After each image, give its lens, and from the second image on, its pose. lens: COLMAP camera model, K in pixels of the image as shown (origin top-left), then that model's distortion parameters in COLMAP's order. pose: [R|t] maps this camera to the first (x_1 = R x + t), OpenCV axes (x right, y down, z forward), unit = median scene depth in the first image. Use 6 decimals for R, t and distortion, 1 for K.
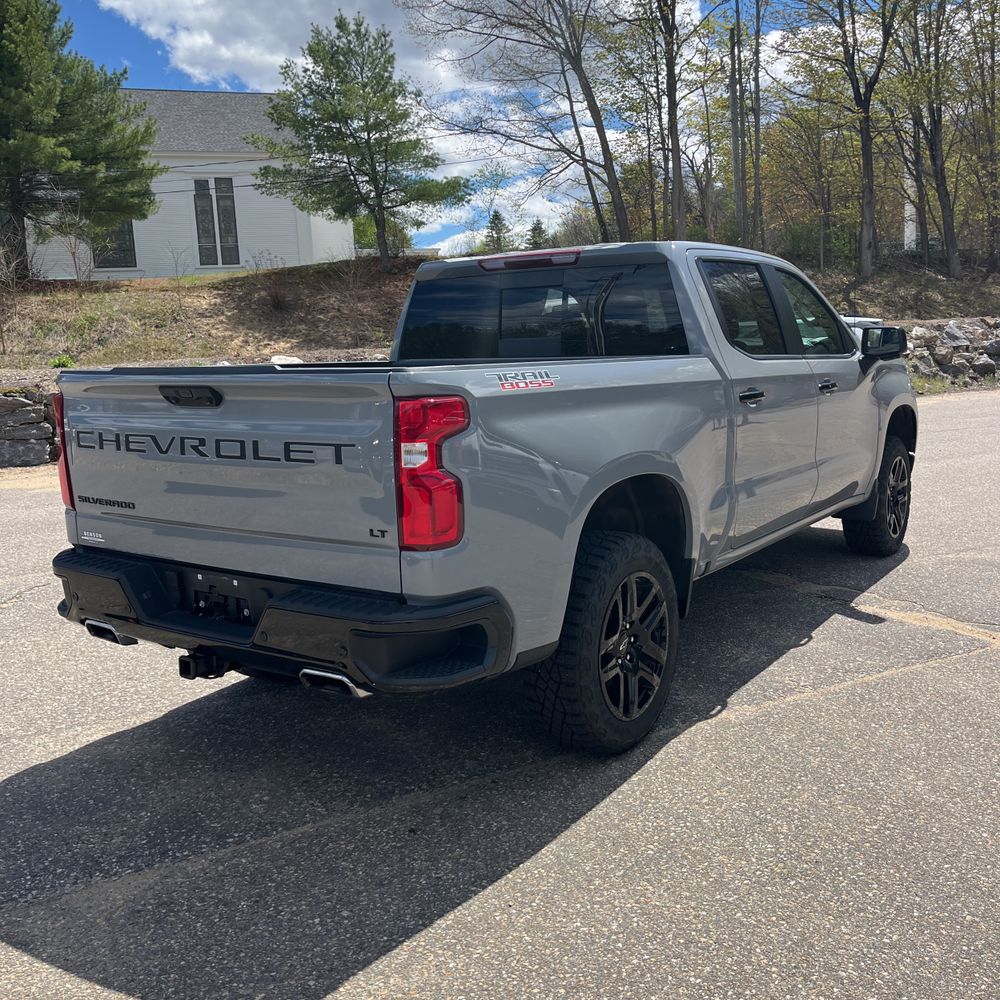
lens RADIAL K [[1015.4, 0, 502.7], [0, 1015.4, 498.4], [0, 0, 1]] dist [0.036961, -0.009969]
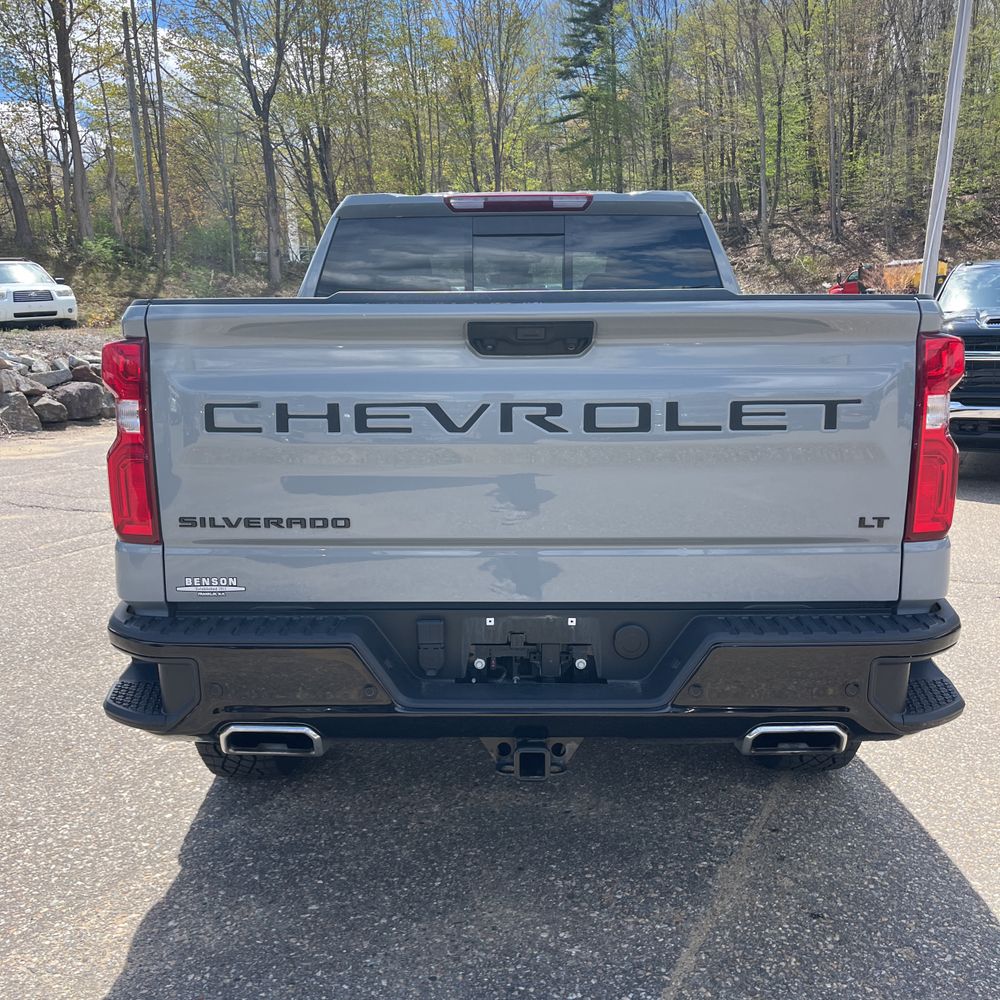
lens RADIAL K [[1014.2, 0, 496.4], [0, 1014.2, 496.2], [0, 0, 1]] dist [0.069642, -0.104330]
pose [[0.826576, -0.064017, 0.559173, -0.622848], [0.069273, 0.997528, 0.011802, -0.009512], [-0.558546, 0.028980, 0.828967, 0.443253]]
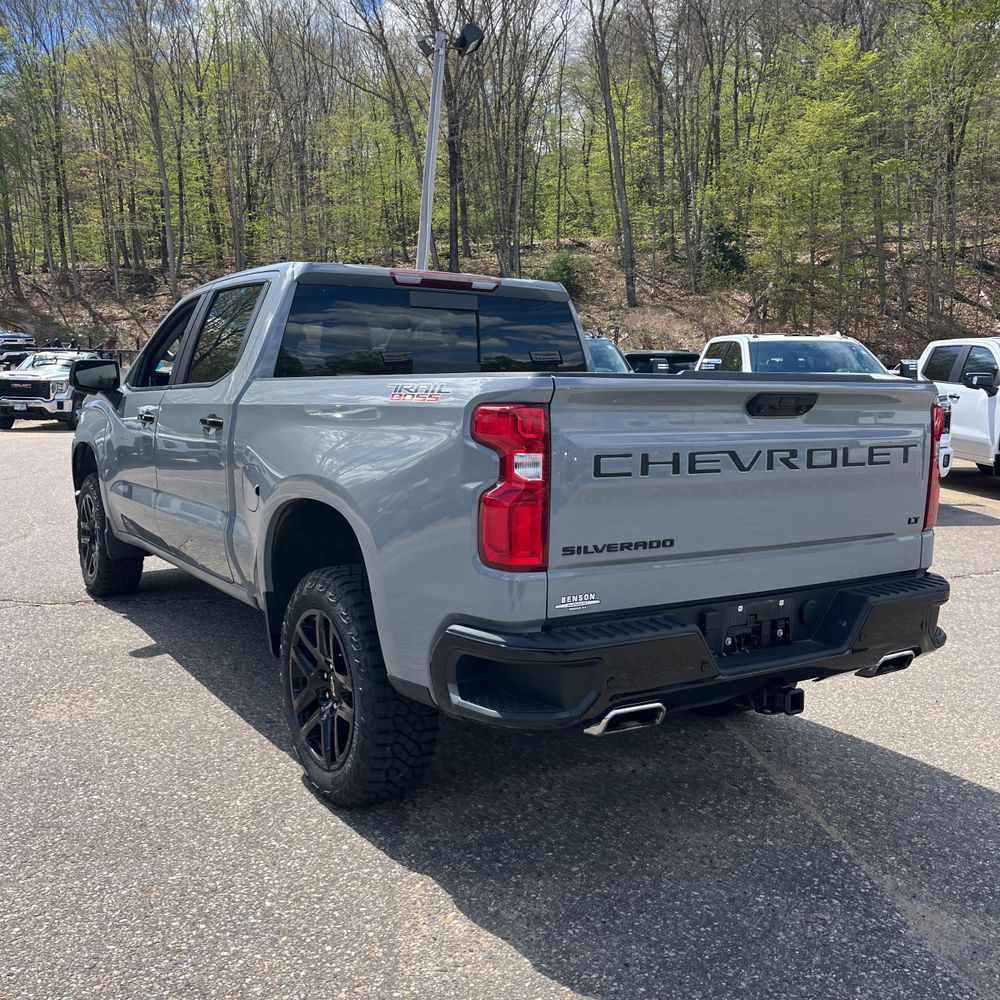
lens RADIAL K [[1014.2, 0, 496.4], [0, 1014.2, 496.2], [0, 0, 1]] dist [0.069642, -0.104330]
pose [[0.376445, -0.065786, 0.924100, -1.146137], [0.119120, 0.992633, 0.022139, -0.062965], [-0.918749, 0.101745, 0.381508, 0.812070]]
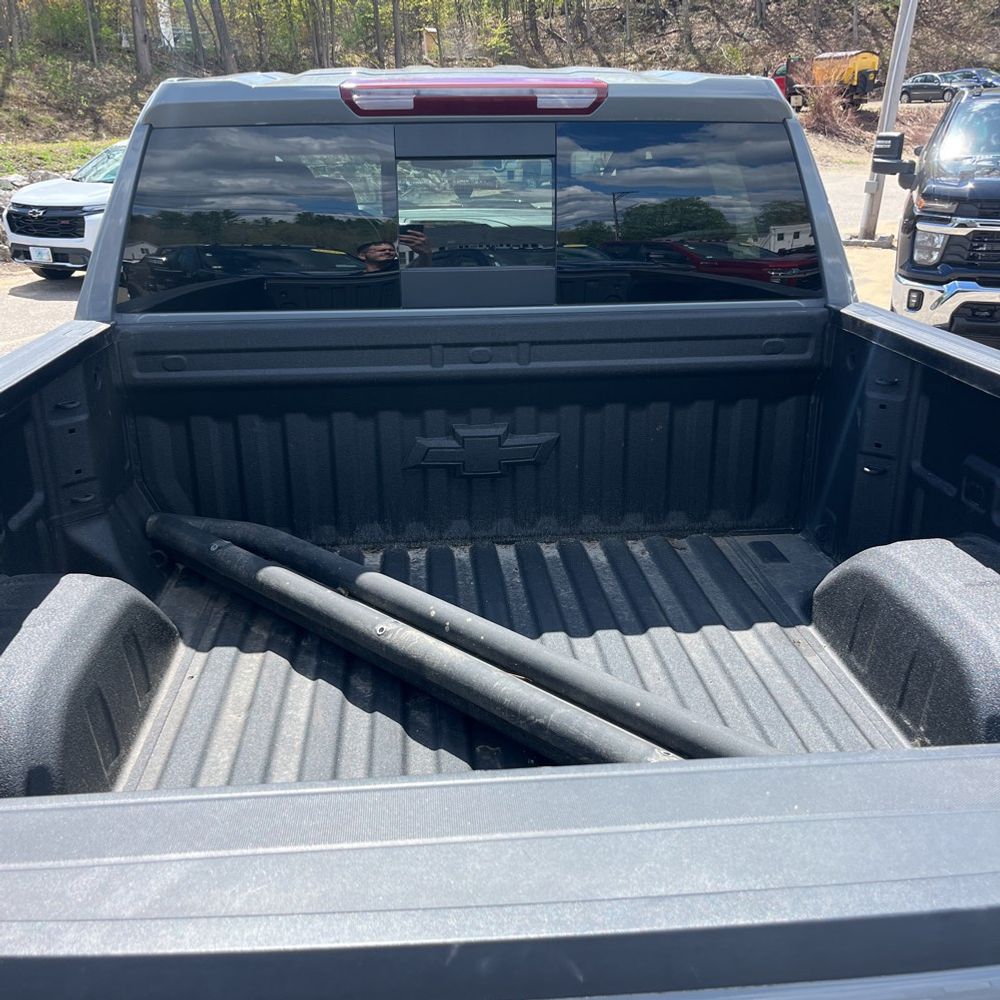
lens RADIAL K [[1011.0, 0, 490.2], [0, 1011.0, 508.8], [0, 0, 1]] dist [0.048378, -0.048258]
pose [[0.774921, -0.200951, 0.599263, -0.379226], [0.082959, 0.972248, 0.218748, -0.204284], [-0.626591, -0.119798, 0.770086, 0.824256]]
